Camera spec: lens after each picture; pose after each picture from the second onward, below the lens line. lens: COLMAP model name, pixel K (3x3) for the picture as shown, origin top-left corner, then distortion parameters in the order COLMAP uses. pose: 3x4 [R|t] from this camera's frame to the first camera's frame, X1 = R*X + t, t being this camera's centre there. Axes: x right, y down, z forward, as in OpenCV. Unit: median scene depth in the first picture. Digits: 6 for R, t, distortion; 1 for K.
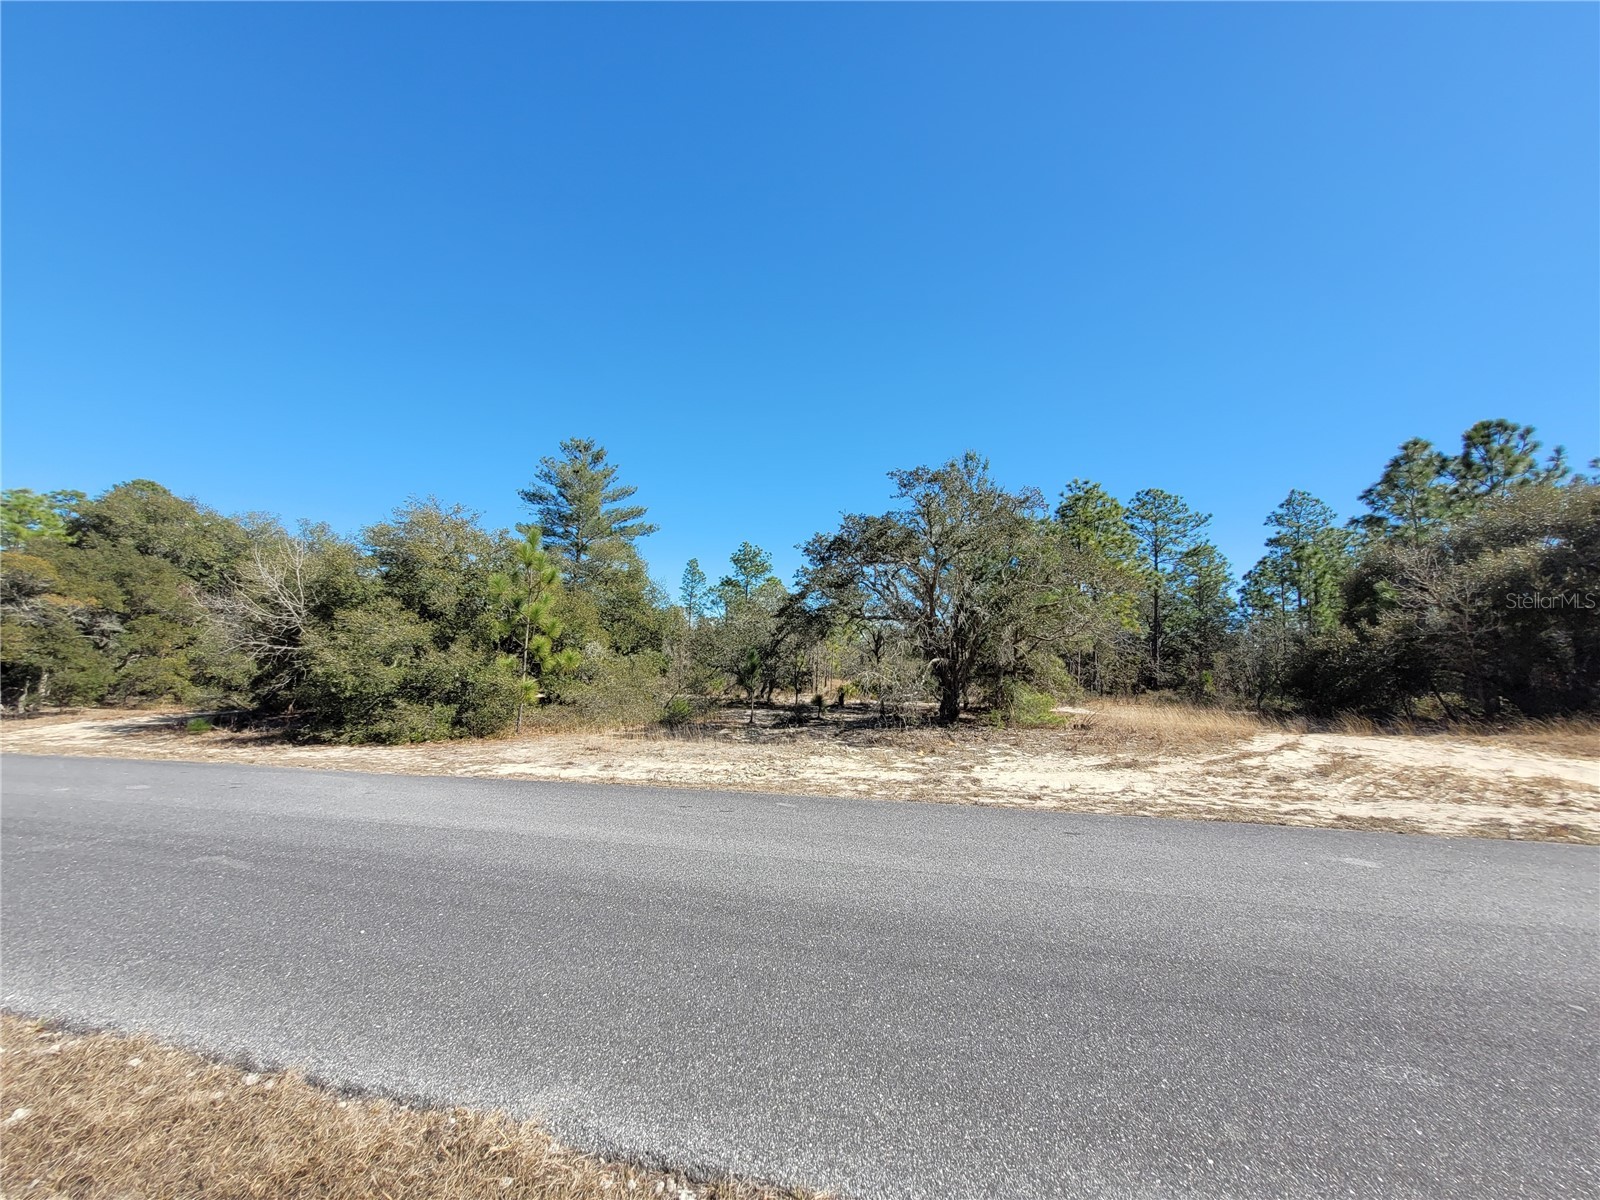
lens RADIAL K [[645.5, 0, 767.2], [0, 645.5, 606.9], [0, 0, 1]] dist [-0.000482, -0.000853]
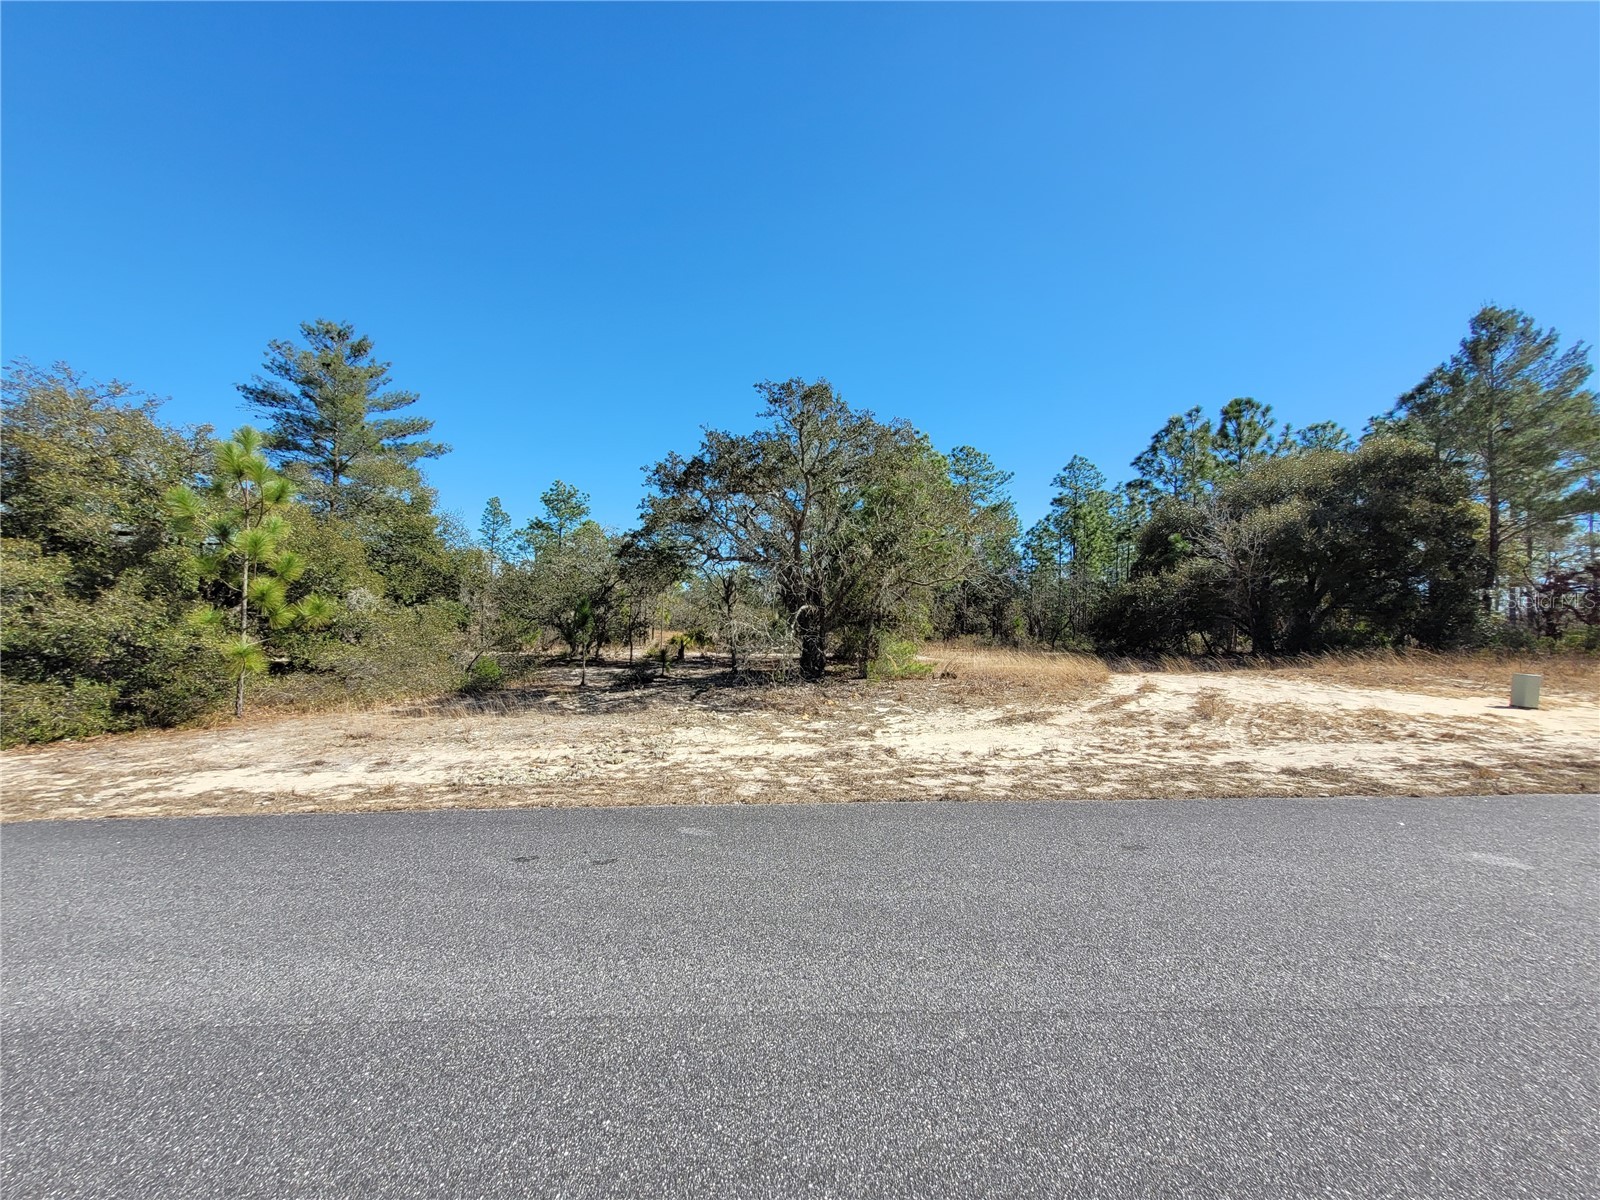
lens RADIAL K [[642.8, 0, 782.9], [0, 642.8, 612.1], [0, 0, 1]] dist [0.011402, -0.005310]
pose [[0.953166, -0.011185, 0.302241, -0.032307], [-0.014415, 0.996500, 0.082338, 0.015783], [-0.302104, -0.082838, 0.949669, 0.163452]]
